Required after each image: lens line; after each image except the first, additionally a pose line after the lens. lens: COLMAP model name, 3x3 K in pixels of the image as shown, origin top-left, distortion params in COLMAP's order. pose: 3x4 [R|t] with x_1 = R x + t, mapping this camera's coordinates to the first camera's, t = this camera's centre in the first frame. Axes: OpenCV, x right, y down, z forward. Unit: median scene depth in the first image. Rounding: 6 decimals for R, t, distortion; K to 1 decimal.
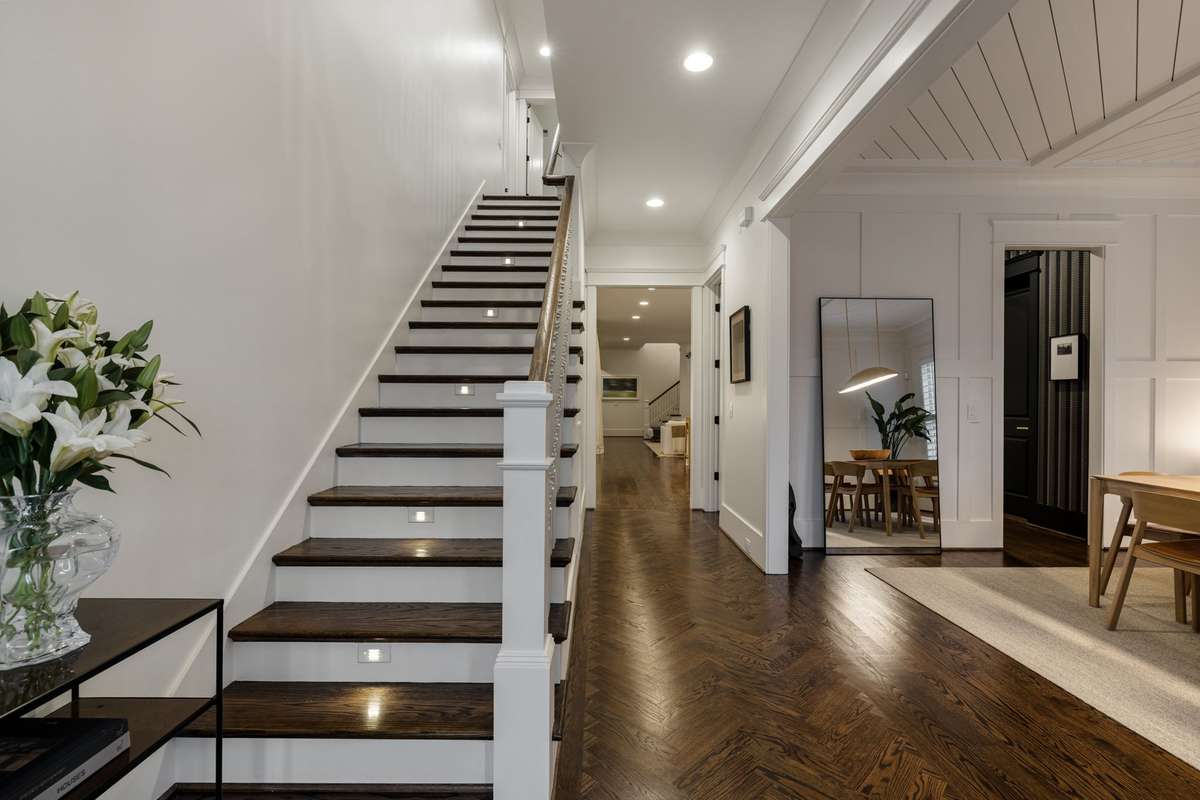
lens RADIAL K [[550.5, 0, 601.1], [0, 550.5, 402.9], [0, 0, 1]] dist [0.000294, 0.000224]
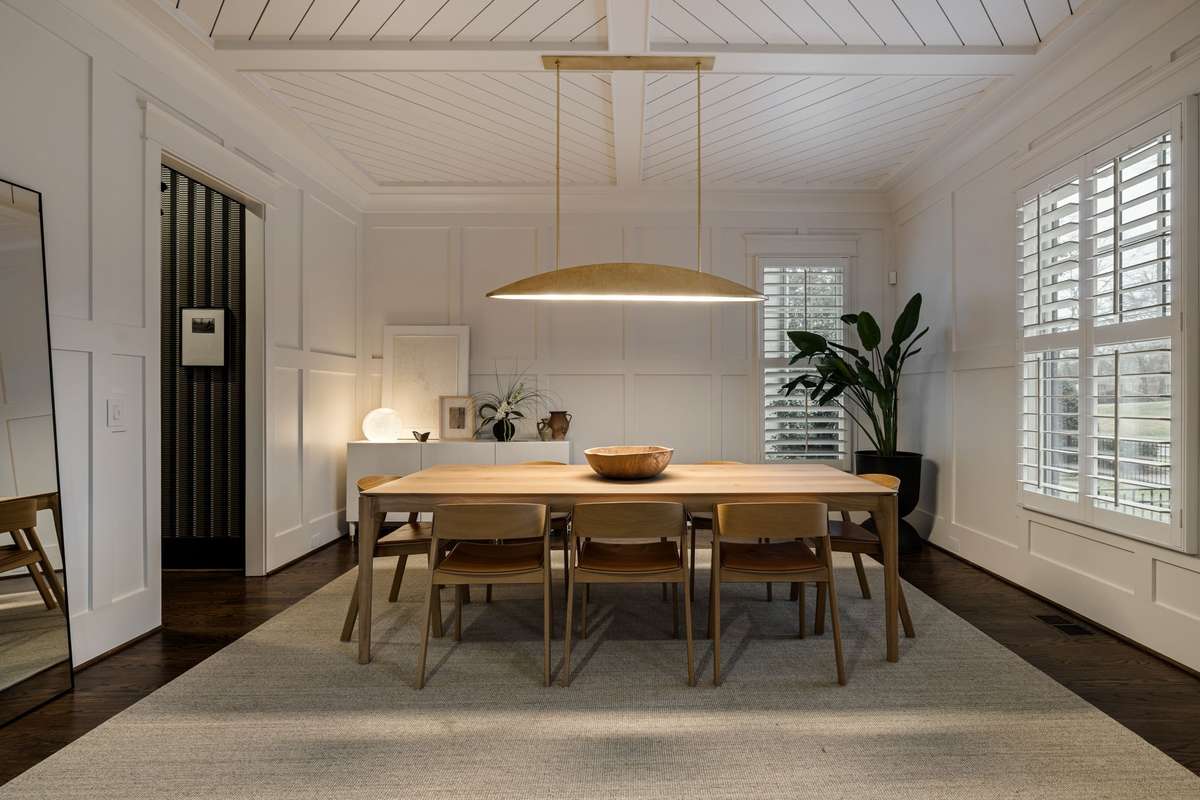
lens RADIAL K [[550.5, 0, 601.1], [0, 550.5, 395.8], [0, 0, 1]] dist [0.000294, 0.000224]
pose [[0.004523, -0.002333, 0.999987, 0.095271], [0.000610, 0.999997, 0.002330, -0.002876], [-0.999990, 0.000599, 0.004524, 0.485284]]
